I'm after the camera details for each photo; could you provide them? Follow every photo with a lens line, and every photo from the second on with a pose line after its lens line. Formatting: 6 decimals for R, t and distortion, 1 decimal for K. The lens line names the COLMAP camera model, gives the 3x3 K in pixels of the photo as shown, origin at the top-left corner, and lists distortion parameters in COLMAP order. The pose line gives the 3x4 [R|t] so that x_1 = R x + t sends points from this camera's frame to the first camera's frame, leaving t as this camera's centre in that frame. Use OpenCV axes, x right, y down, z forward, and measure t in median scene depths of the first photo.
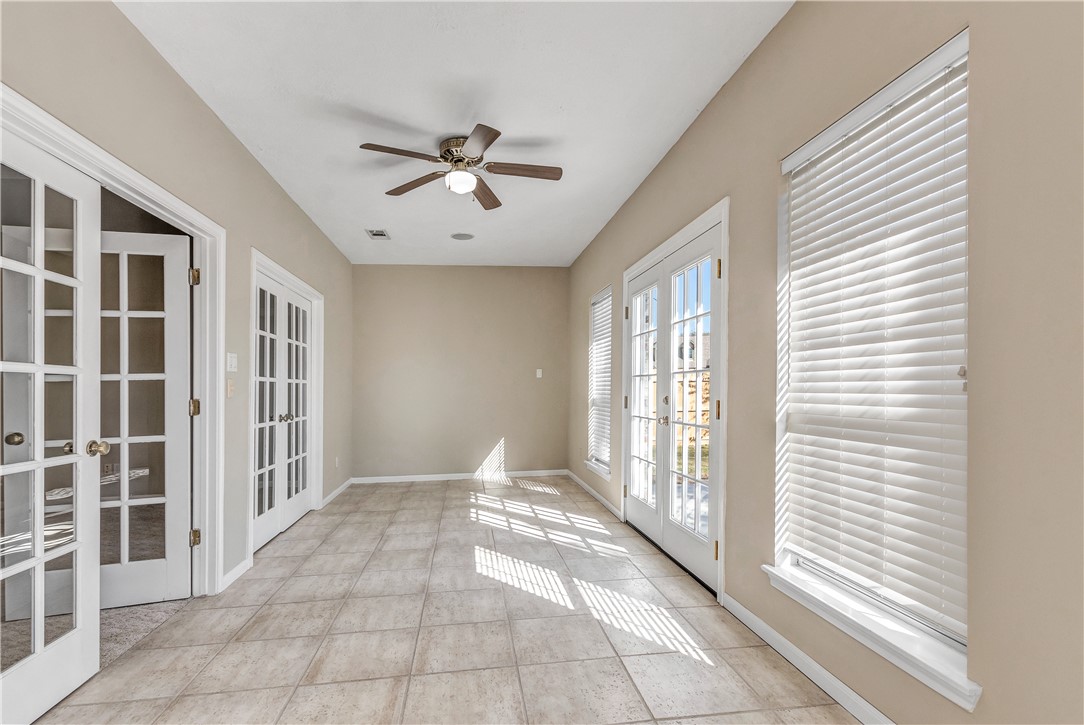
lens RADIAL K [[520.5, 0, 550.9], [0, 520.5, 384.3], [0, 0, 1]] dist [0.005895, -0.000355]
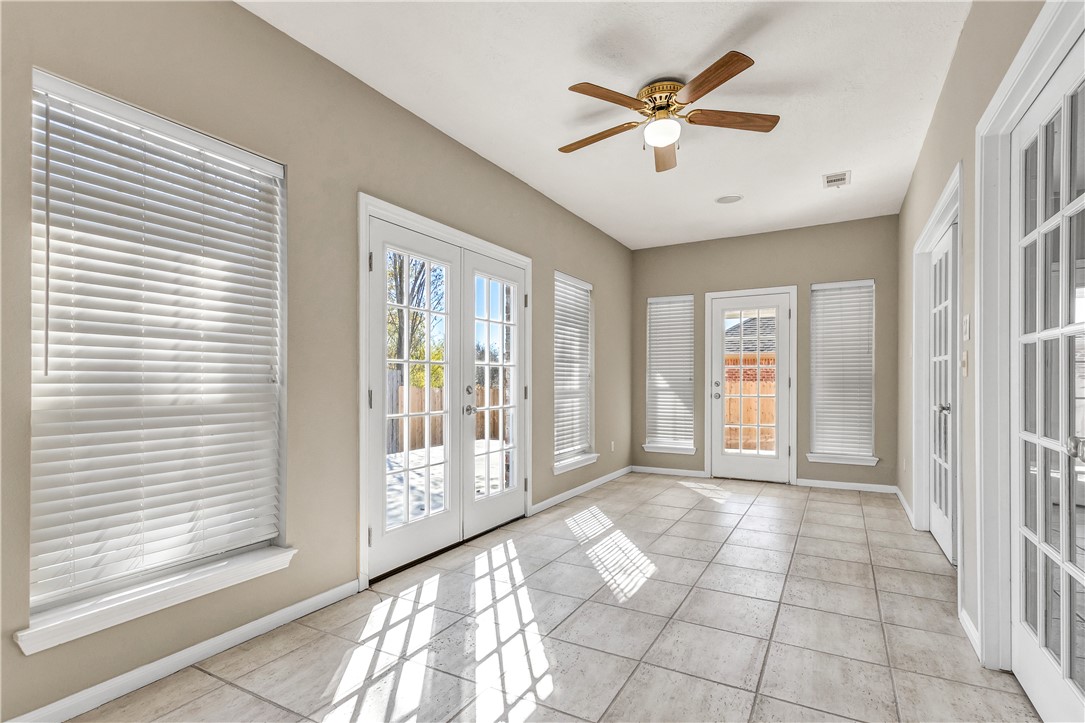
lens RADIAL K [[521.0, 0, 551.5], [0, 521.0, 383.3], [0, 0, 1]] dist [0.005895, -0.000355]
pose [[-0.788945, -0.003135, 0.614456, -0.627330], [-0.005656, 0.999982, -0.002160, 0.032759], [-0.614438, -0.005180, -0.788948, 2.050348]]
